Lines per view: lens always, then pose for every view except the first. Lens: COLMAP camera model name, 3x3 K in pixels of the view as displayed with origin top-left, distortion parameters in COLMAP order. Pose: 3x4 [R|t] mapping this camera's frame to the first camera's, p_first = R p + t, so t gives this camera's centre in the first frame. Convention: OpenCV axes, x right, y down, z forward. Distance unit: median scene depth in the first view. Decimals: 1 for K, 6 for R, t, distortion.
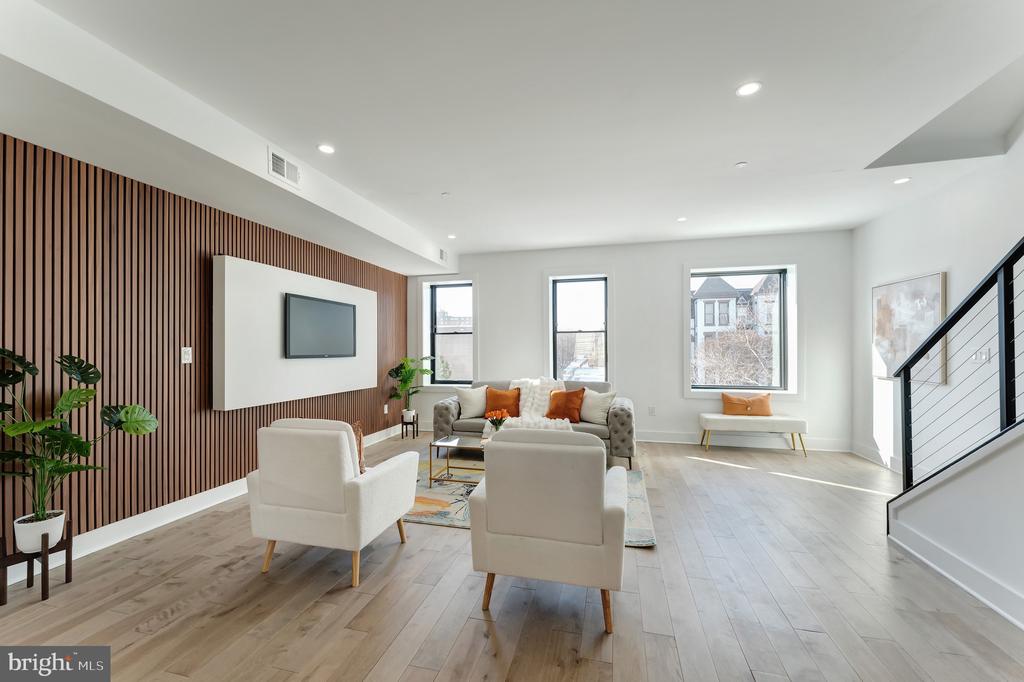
lens RADIAL K [[416.7, 0, 506.7], [0, 416.7, 351.4], [0, 0, 1]] dist [0.007531, -0.002028]
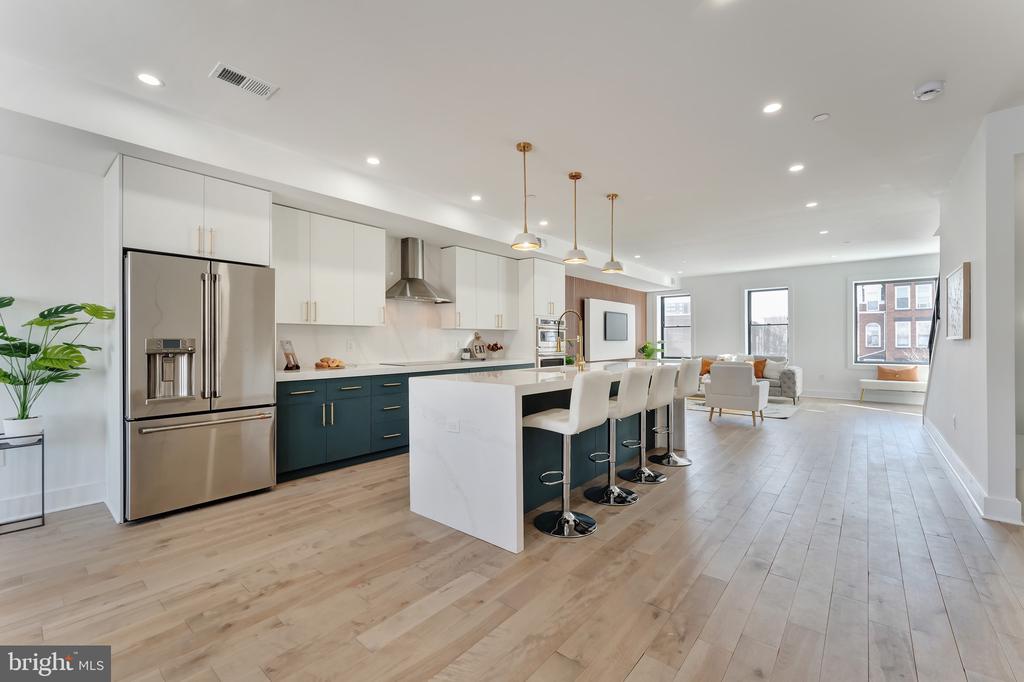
lens RADIAL K [[426.4, 0, 505.3], [0, 426.4, 341.5], [0, 0, 1]] dist [0.013644, -0.000882]
pose [[0.906649, 0.004713, -0.421859, -0.046185], [-0.003469, 0.999987, 0.003718, 0.012999], [0.421871, -0.001908, 0.906654, -1.103029]]
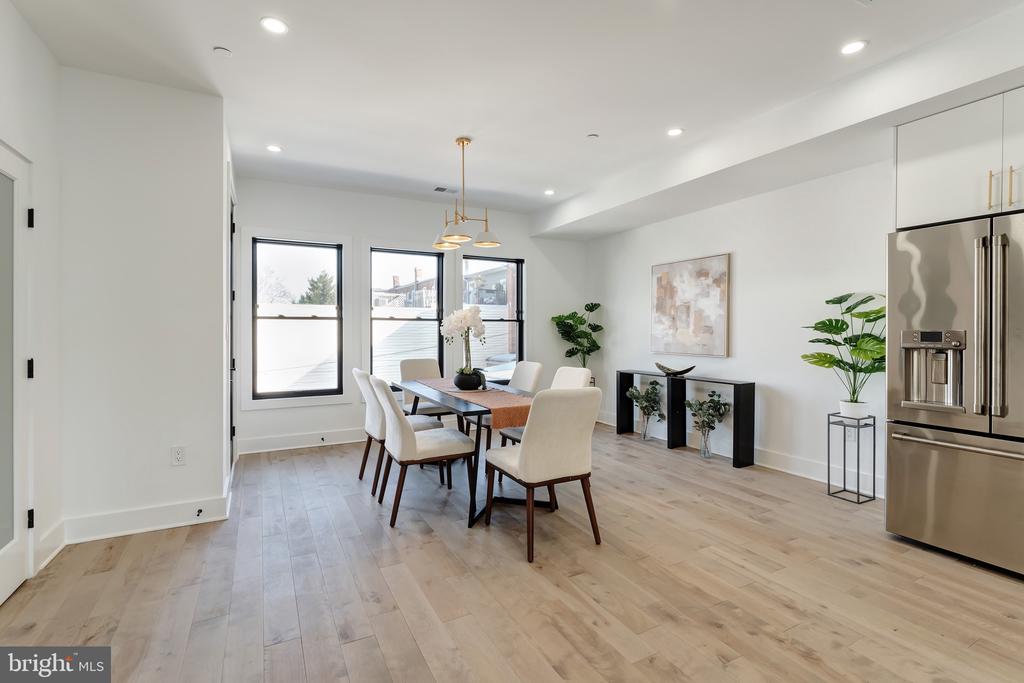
lens RADIAL K [[468.9, 0, 502.4], [0, 468.9, 335.2], [0, 0, 1]] dist [-0.016342, -0.000214]
pose [[-0.737229, 0.007822, -0.675598, -0.022640], [0.000484, 0.999939, 0.011050, 0.012725], [0.675643, 0.007819, -0.737188, -0.679966]]
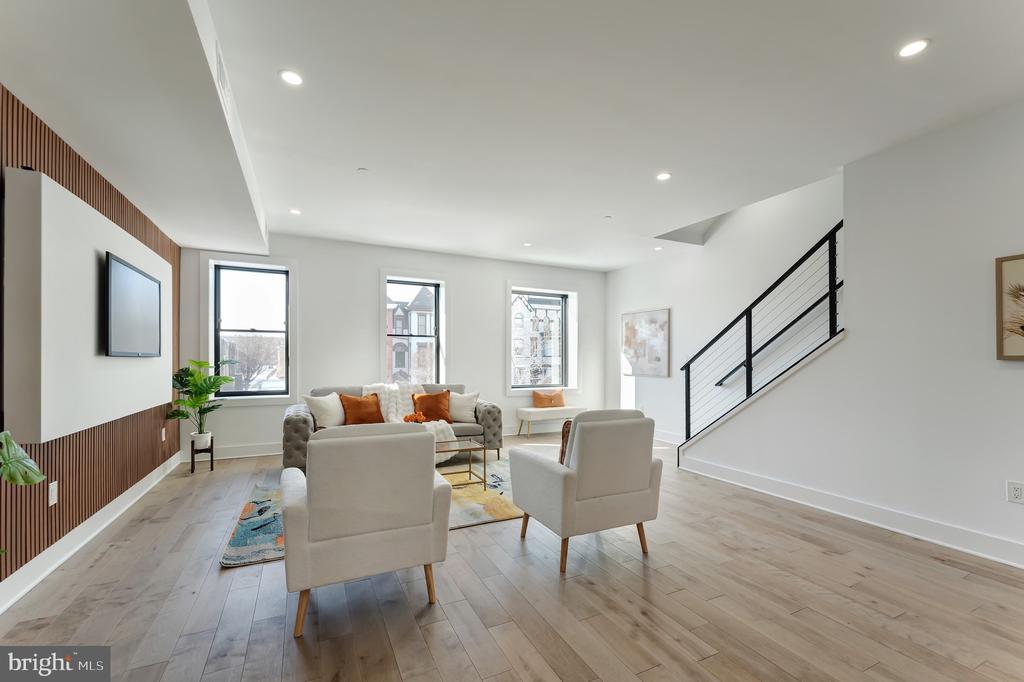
lens RADIAL K [[435.0, 0, 514.6], [0, 435.0, 364.7], [0, 0, 1]] dist [-0.001179, -0.000175]
pose [[0.750458, -0.000116, 0.660919, -0.418132], [-0.004259, 0.999978, 0.005012, 0.020309], [-0.660905, -0.006576, 0.750441, 0.088244]]
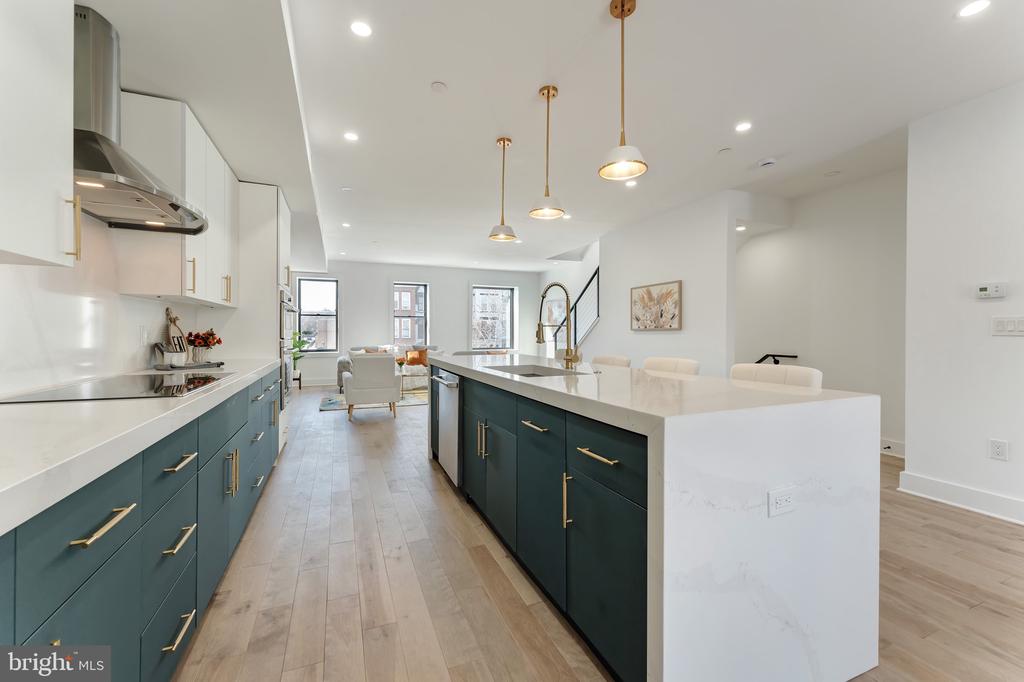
lens RADIAL K [[435.0, 0, 510.0], [0, 435.0, 332.4], [0, 0, 1]] dist [-0.001179, -0.000175]
pose [[0.799017, 0.004363, 0.601293, -0.682422], [-0.002333, 0.999989, -0.004155, 0.026612], [-0.601304, 0.001917, 0.799018, -0.745367]]
